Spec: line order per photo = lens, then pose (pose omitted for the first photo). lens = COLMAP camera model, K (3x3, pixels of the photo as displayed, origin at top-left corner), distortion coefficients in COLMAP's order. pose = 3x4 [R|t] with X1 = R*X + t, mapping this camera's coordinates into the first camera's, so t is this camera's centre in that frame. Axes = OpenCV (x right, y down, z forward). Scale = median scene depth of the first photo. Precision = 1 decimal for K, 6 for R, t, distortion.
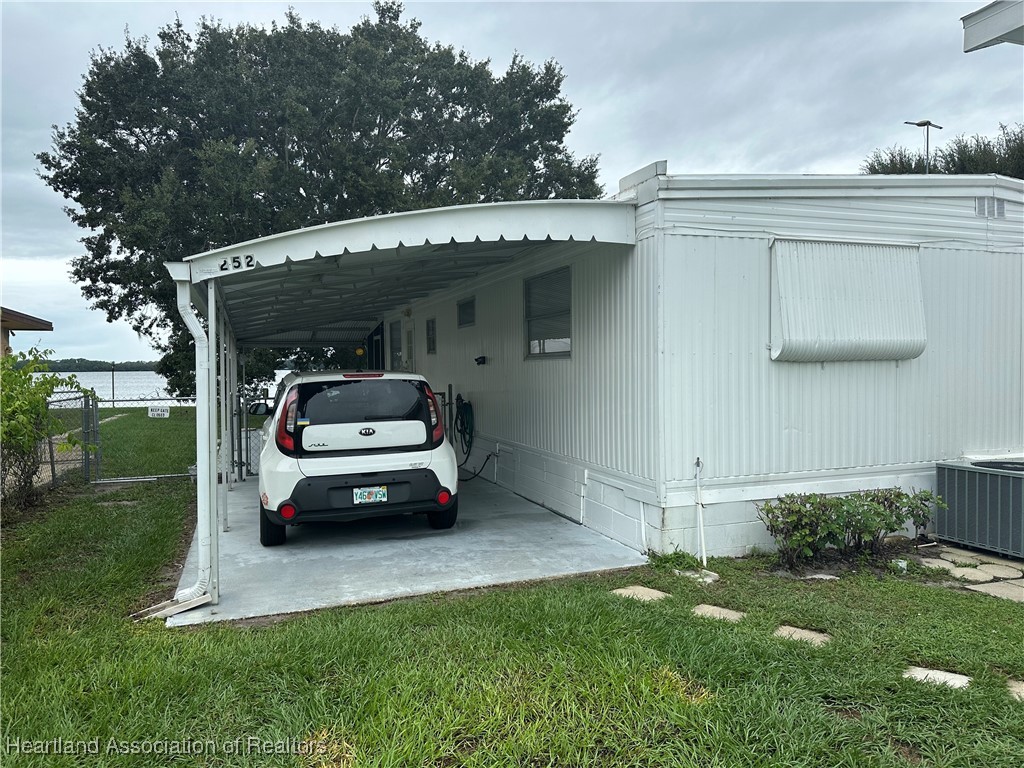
lens RADIAL K [[728.9, 0, 505.3], [0, 728.9, 384.3], [0, 0, 1]] dist [0.039114, -0.021464]
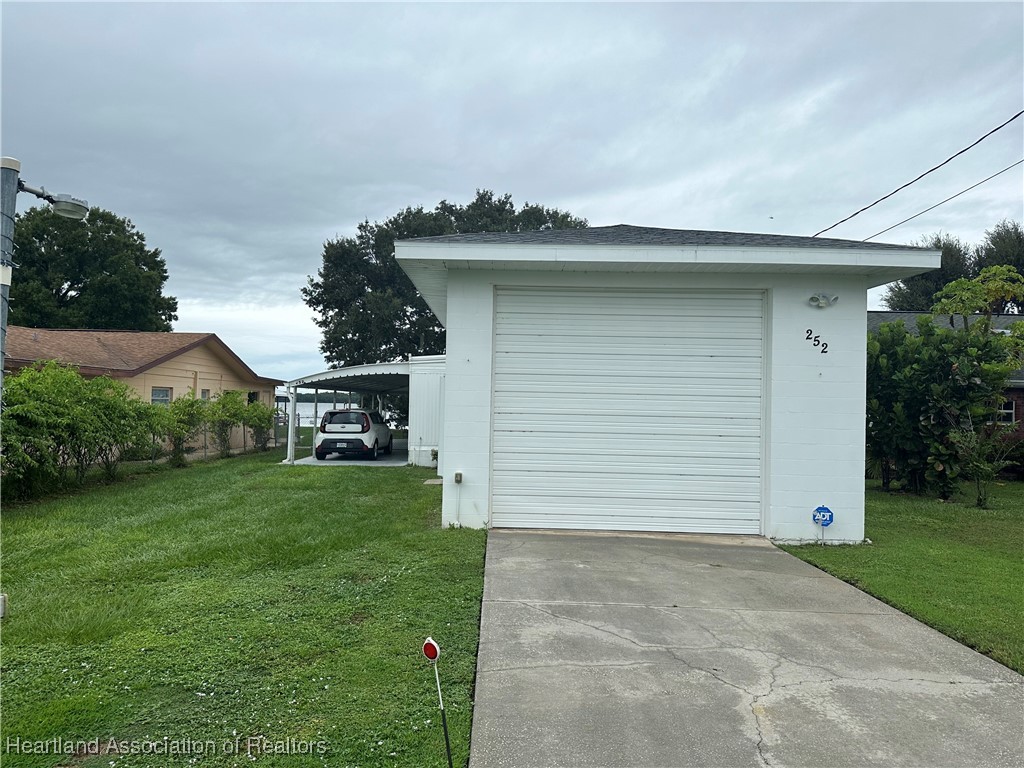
lens RADIAL K [[728.9, 0, 515.9], [0, 728.9, 385.2], [0, 0, 1]] dist [0.039114, -0.021464]
pose [[0.948643, 0.016653, -0.315910, 1.582640], [-0.033714, 0.998248, -0.048618, 0.008194], [0.314547, 0.056772, 0.947543, -1.912943]]
